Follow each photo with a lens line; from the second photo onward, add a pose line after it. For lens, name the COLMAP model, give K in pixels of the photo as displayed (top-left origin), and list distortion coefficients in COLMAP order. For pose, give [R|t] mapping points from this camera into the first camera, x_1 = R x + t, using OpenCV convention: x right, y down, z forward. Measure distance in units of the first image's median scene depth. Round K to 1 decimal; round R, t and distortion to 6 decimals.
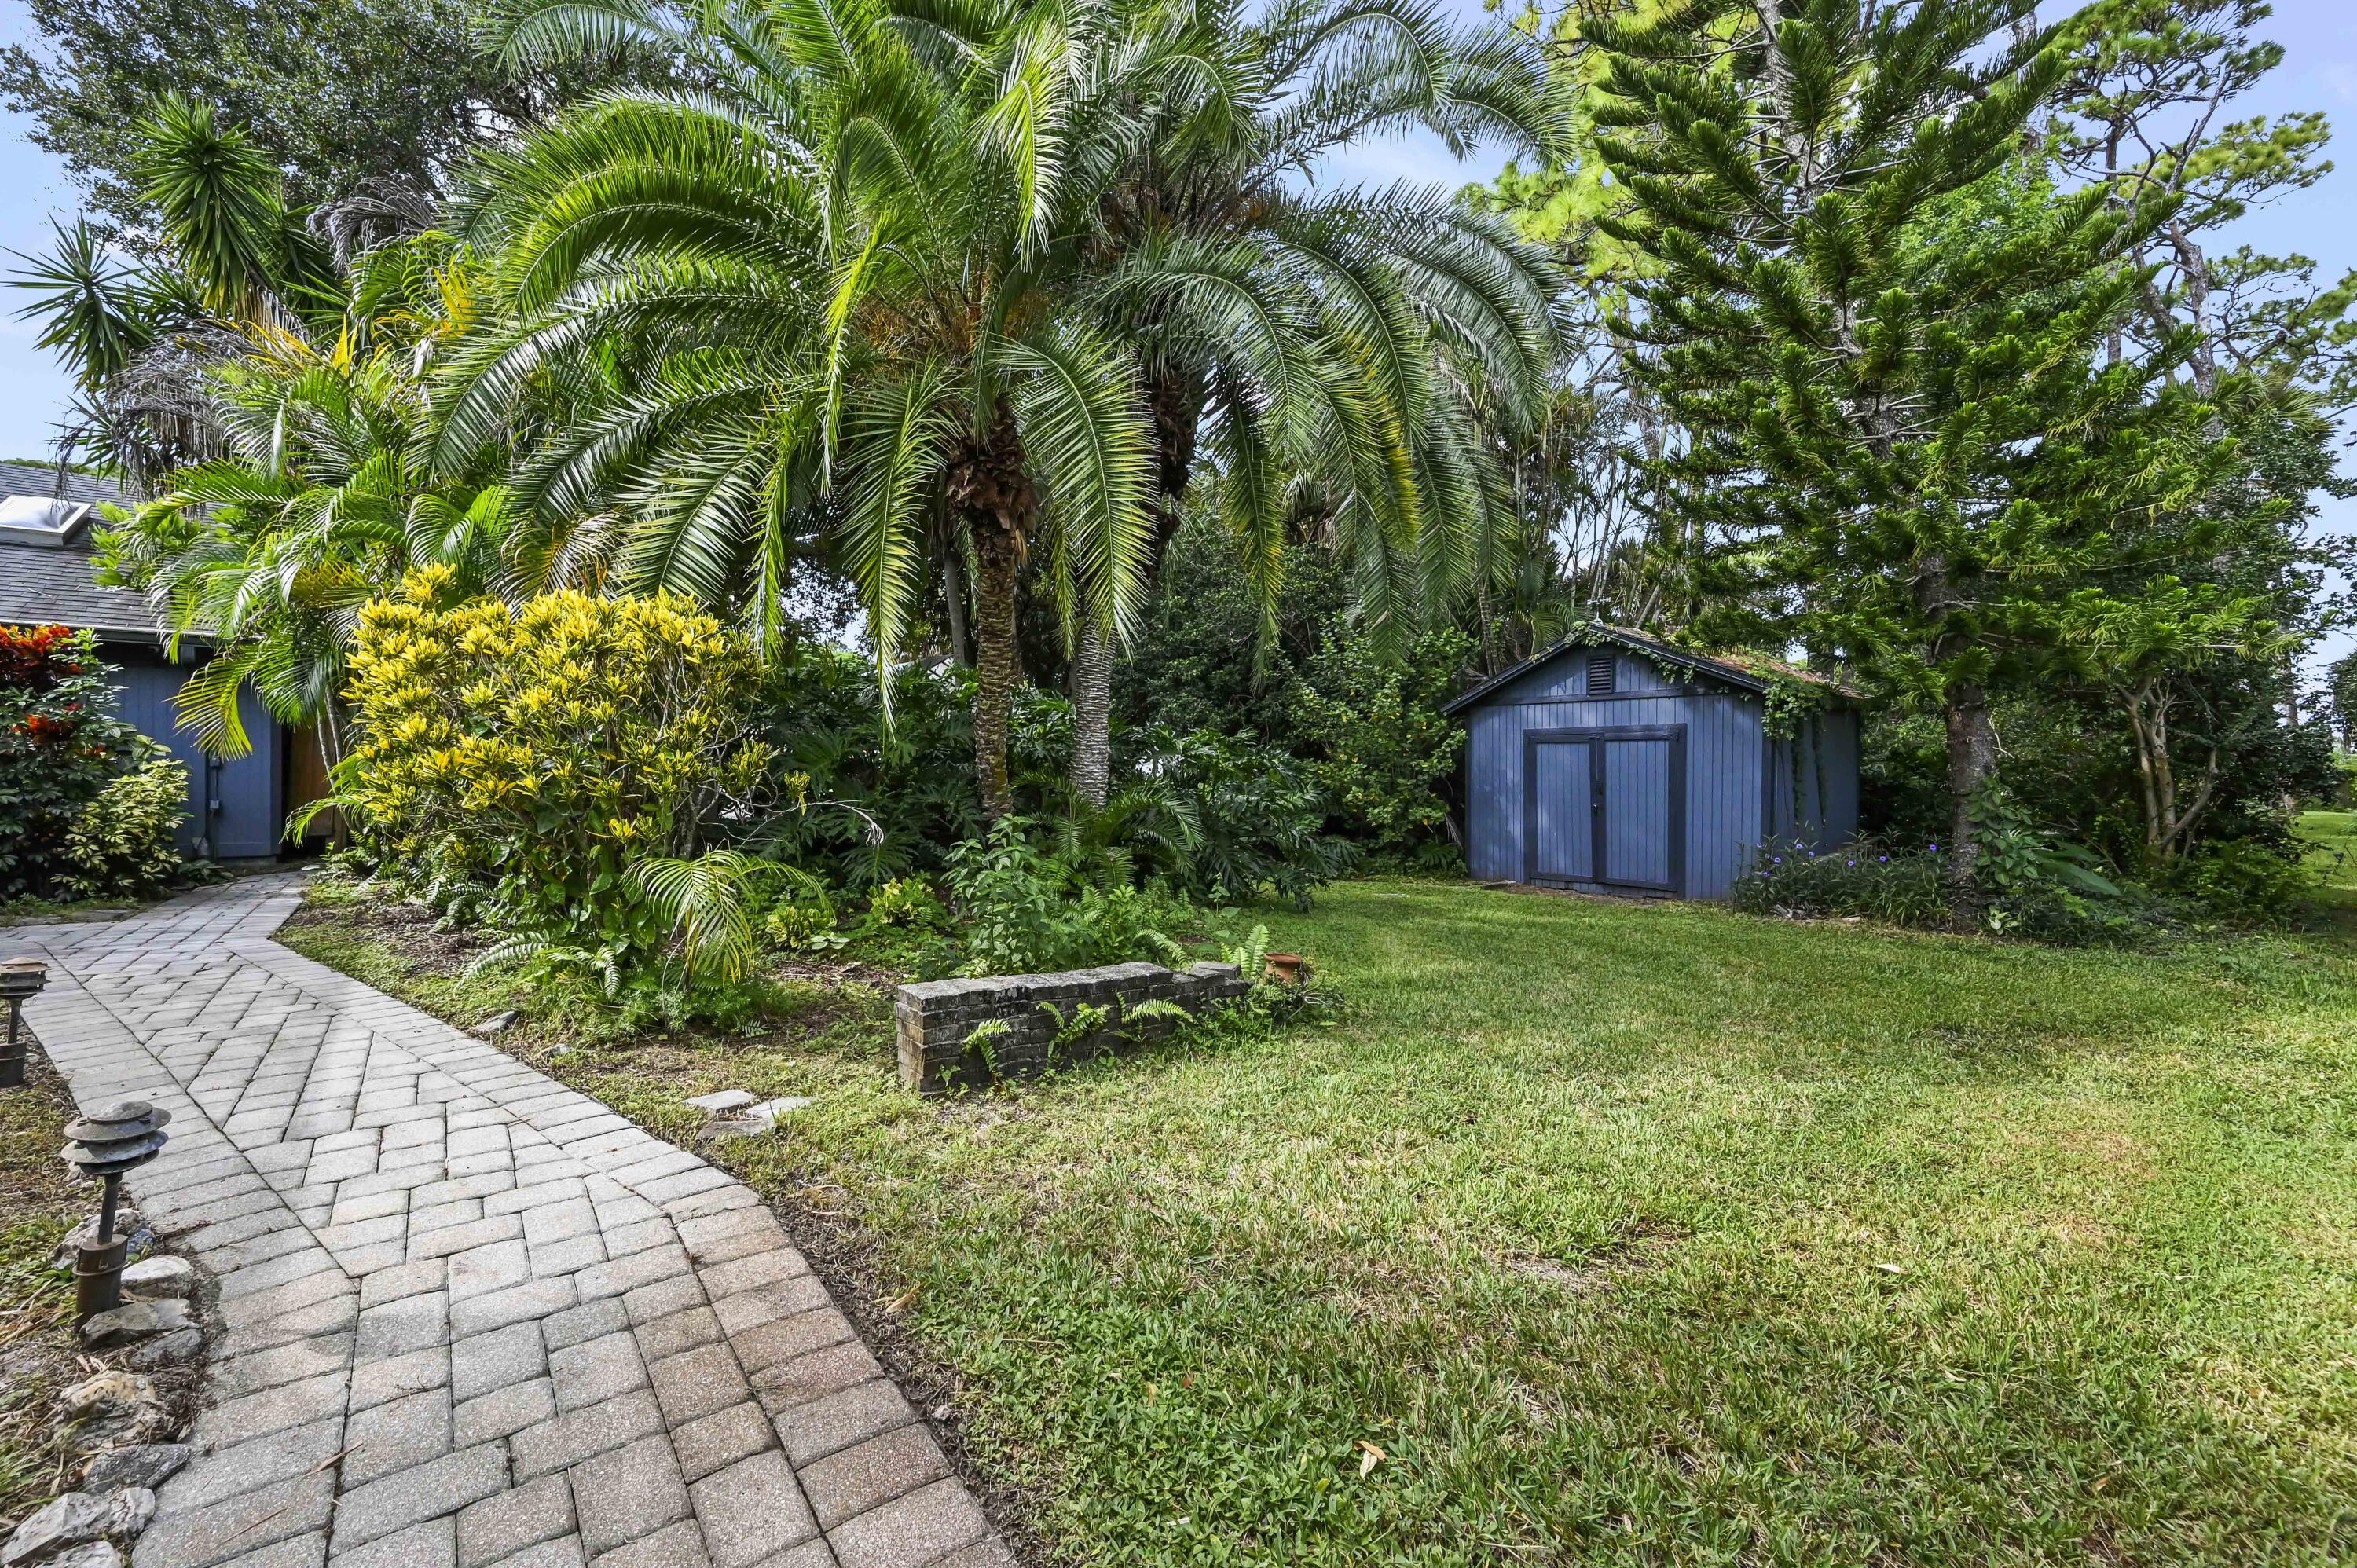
lens RADIAL K [[949.8, 0, 1177.9], [0, 949.8, 749.6], [0, 0, 1]] dist [-0.001768, 0.000605]
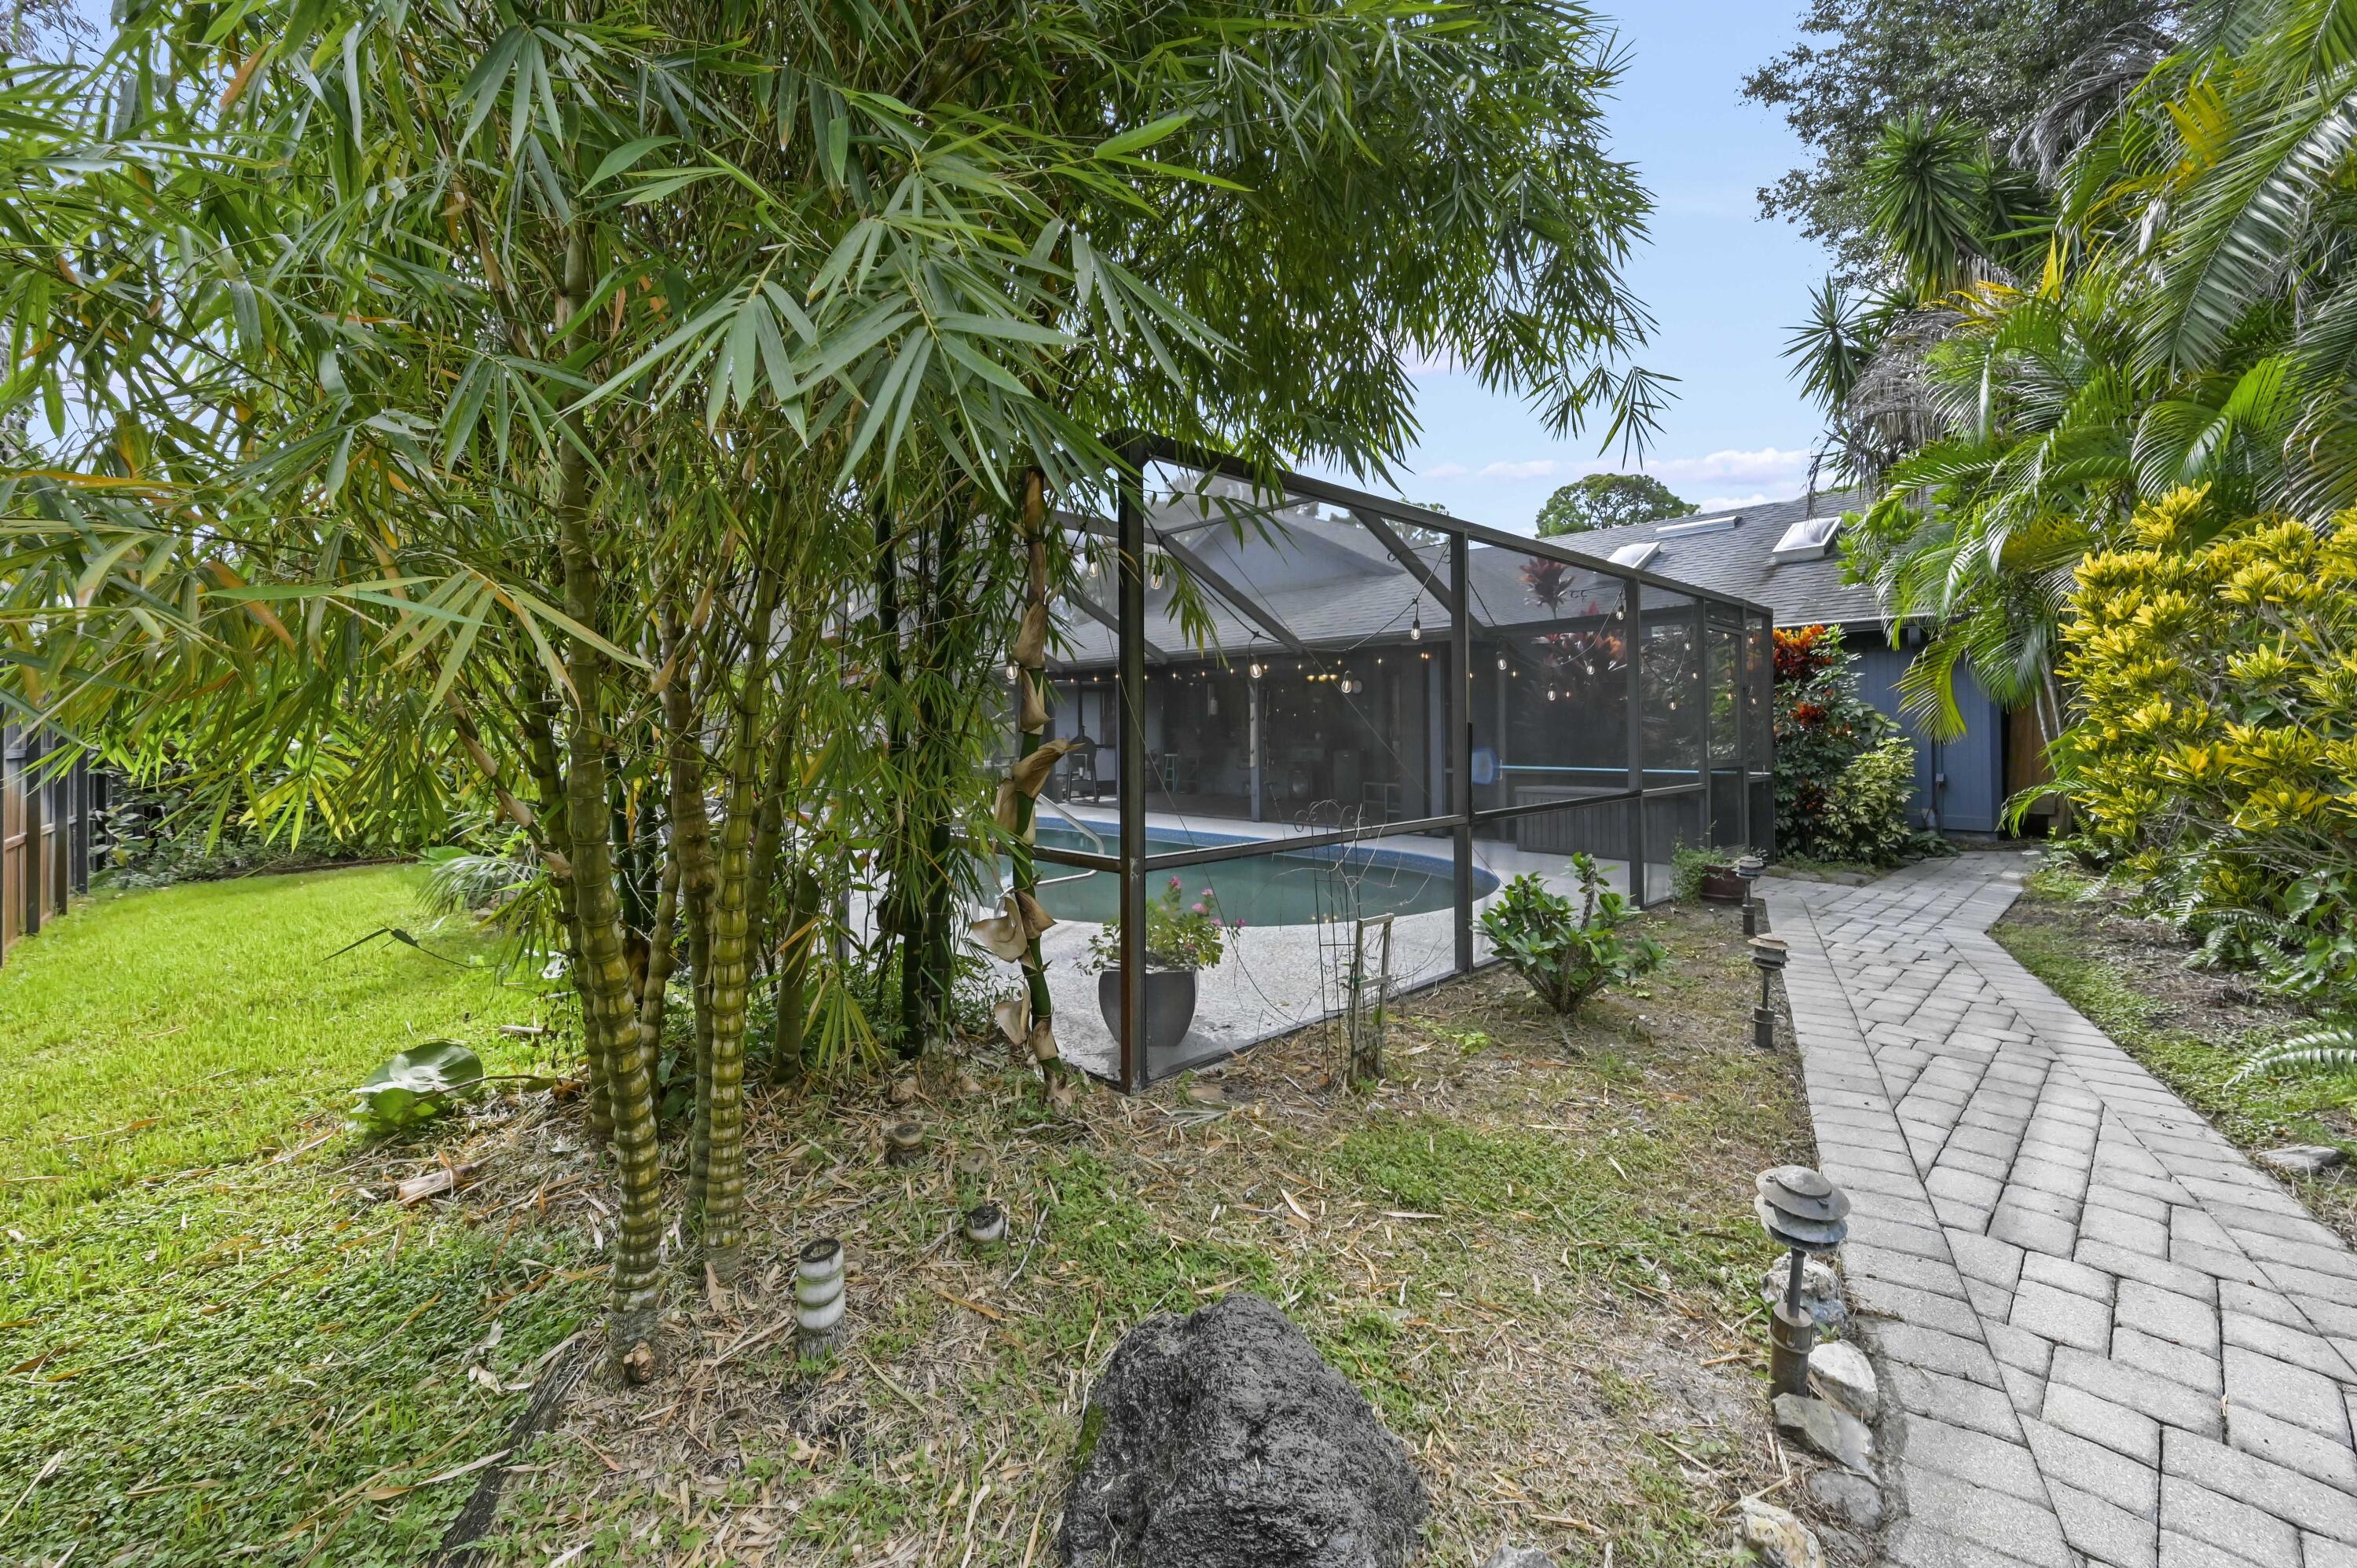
lens RADIAL K [[949.8, 0, 1177.9], [0, 949.8, 749.6], [0, 0, 1]] dist [-0.001768, 0.000605]
pose [[0.094083, 0.008611, -0.995527, -0.094452], [0.034468, 0.999335, 0.011901, -0.022329], [0.994967, -0.035434, 0.093724, 0.117134]]
